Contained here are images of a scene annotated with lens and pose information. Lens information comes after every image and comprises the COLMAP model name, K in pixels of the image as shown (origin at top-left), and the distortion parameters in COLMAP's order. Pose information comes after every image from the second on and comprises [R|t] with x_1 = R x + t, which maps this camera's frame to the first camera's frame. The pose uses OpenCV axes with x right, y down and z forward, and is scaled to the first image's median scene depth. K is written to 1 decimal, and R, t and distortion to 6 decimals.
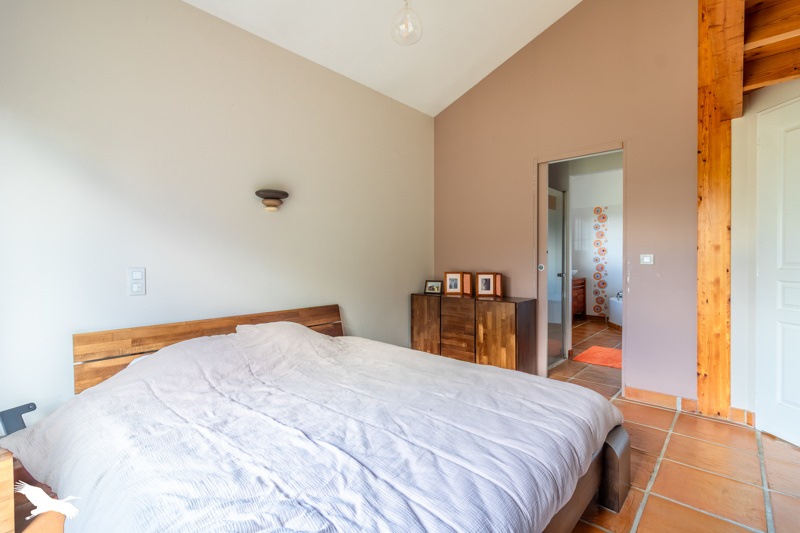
lens RADIAL K [[371.3, 0, 400.5], [0, 371.3, 263.2], [0, 0, 1]] dist [-0.000716, -0.000059]
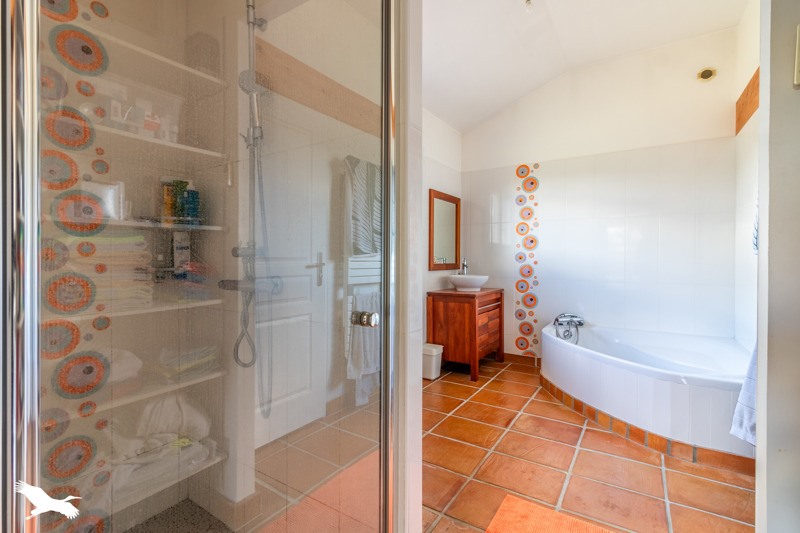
lens RADIAL K [[371.3, 0, 399.3], [0, 371.3, 263.7], [0, 0, 1]] dist [-0.000716, -0.000059]
pose [[0.989235, -0.005288, 0.146239, 0.261368], [0.003581, 0.999922, 0.011931, -0.007267], [-0.146291, -0.011279, 0.989177, 0.464809]]
